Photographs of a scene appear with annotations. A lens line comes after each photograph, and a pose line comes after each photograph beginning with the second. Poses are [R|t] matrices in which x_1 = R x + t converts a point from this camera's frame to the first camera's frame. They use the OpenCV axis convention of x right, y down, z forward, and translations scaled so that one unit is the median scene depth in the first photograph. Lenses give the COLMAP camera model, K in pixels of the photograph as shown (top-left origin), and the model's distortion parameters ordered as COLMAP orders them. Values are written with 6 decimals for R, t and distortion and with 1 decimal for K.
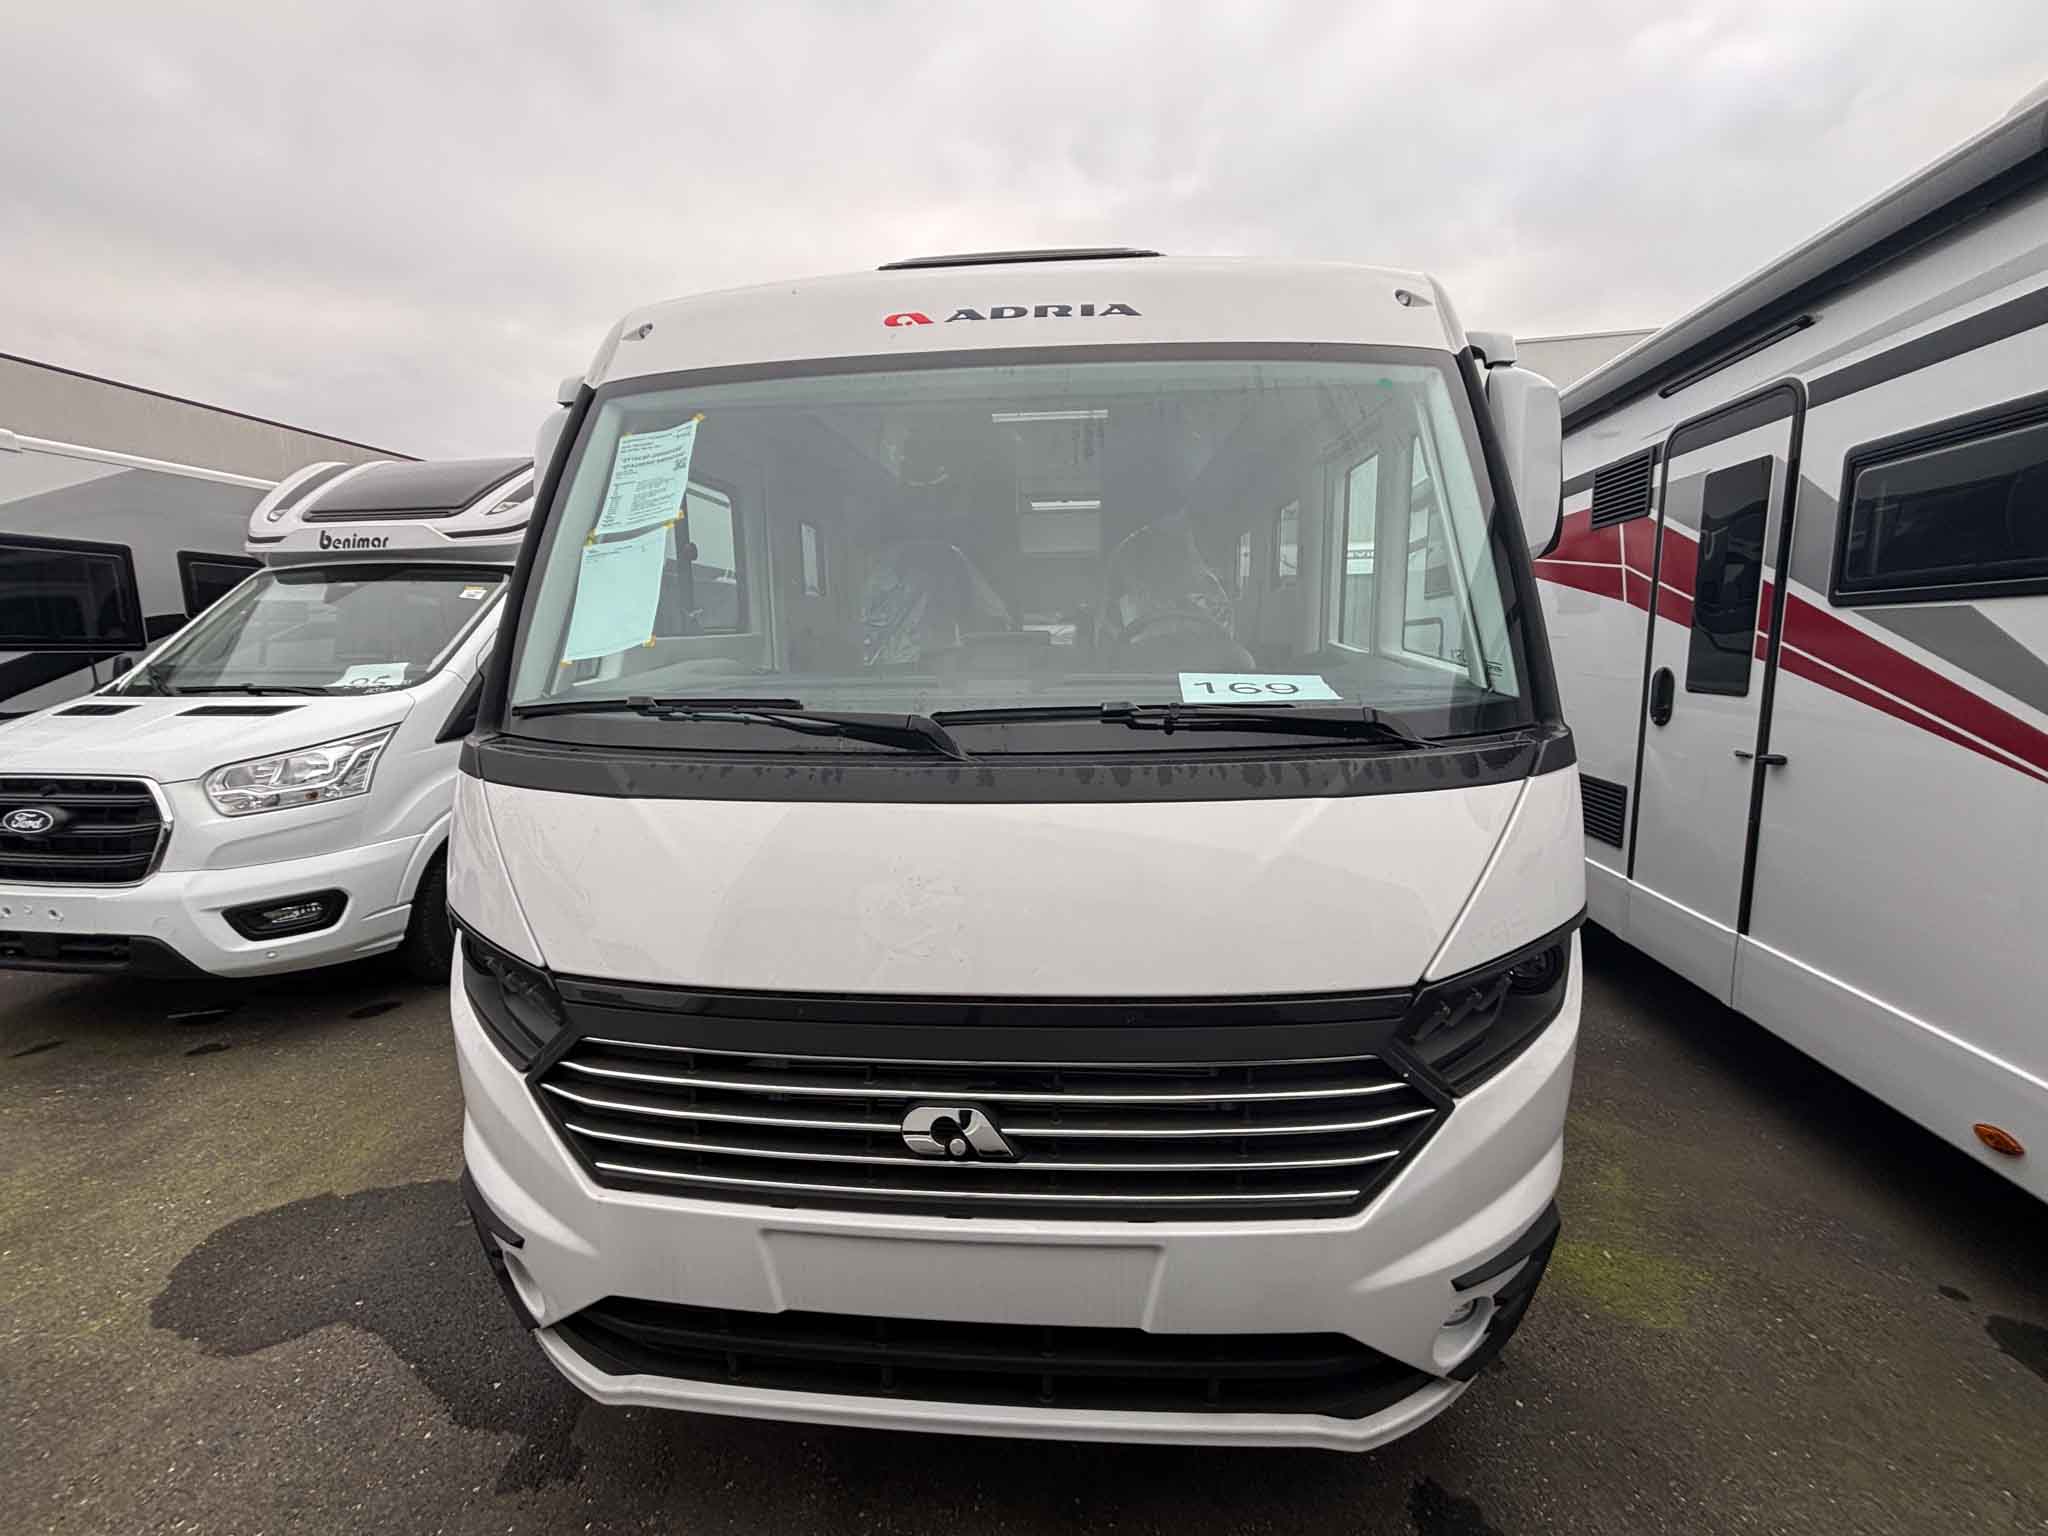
lens RADIAL K [[818.5, 0, 1020.6], [0, 818.5, 765.8], [0, 0, 1]] dist [0.001692, -0.000077]
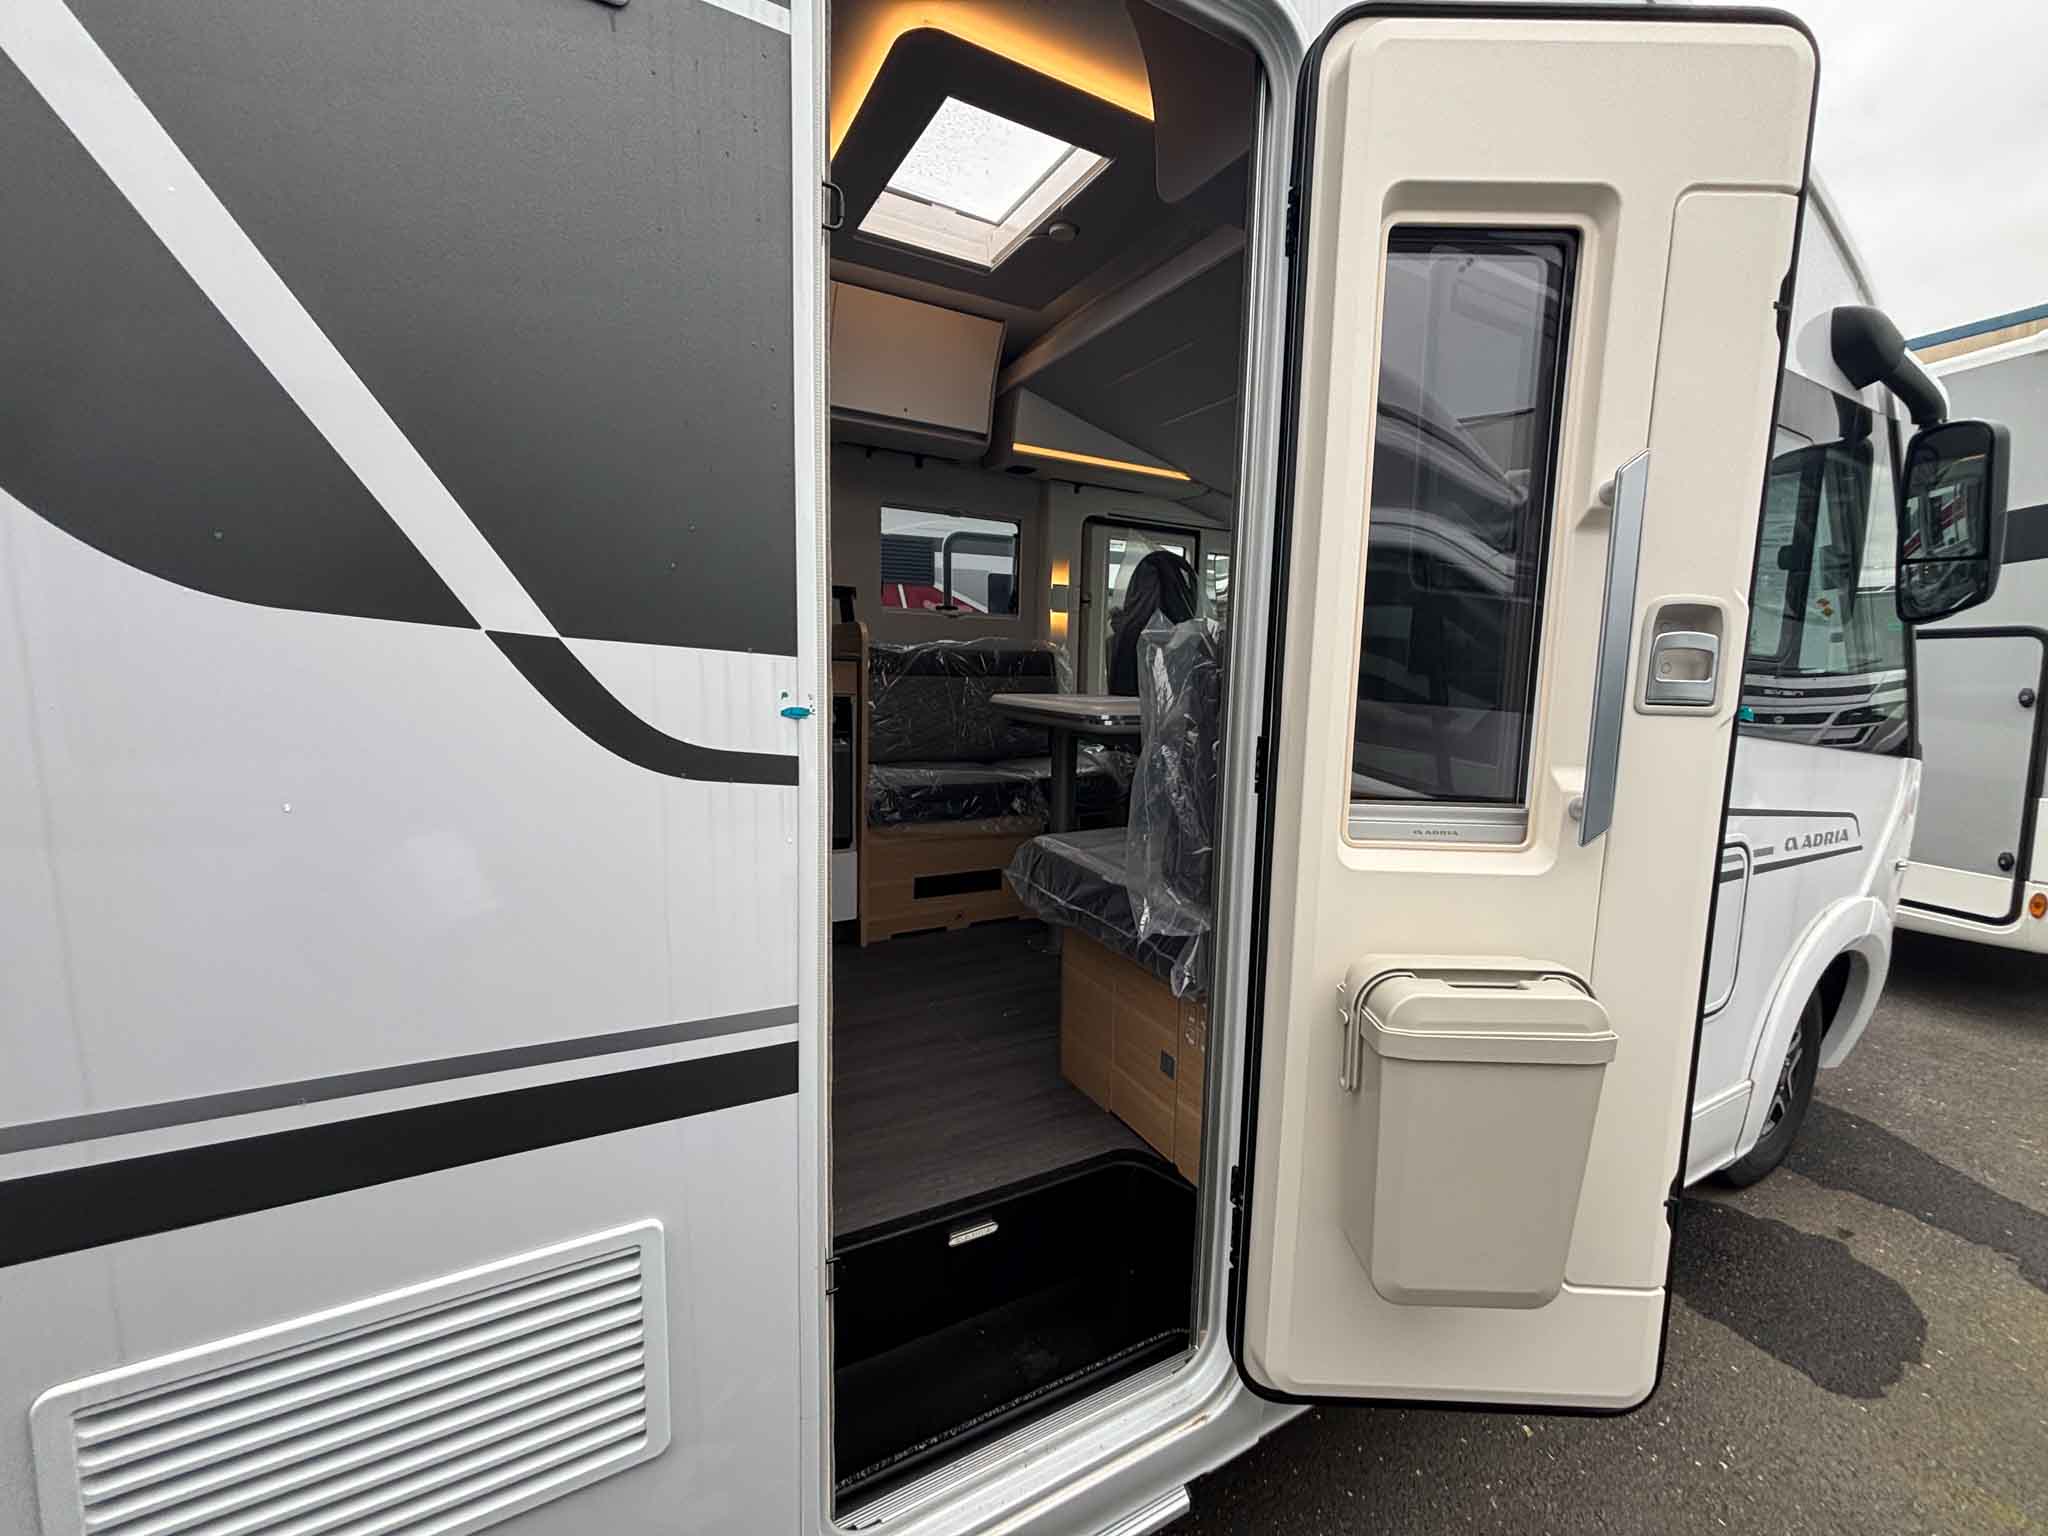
lens RADIAL K [[818.5, 0, 1025.8], [0, 818.5, 763.1], [0, 0, 1]] dist [0.001692, -0.000077]
pose [[-0.540805, -0.090205, 0.836297, -0.576773], [0.099134, 0.980469, 0.169863, -0.235380], [-0.835286, 0.174768, -0.521300, 1.731512]]
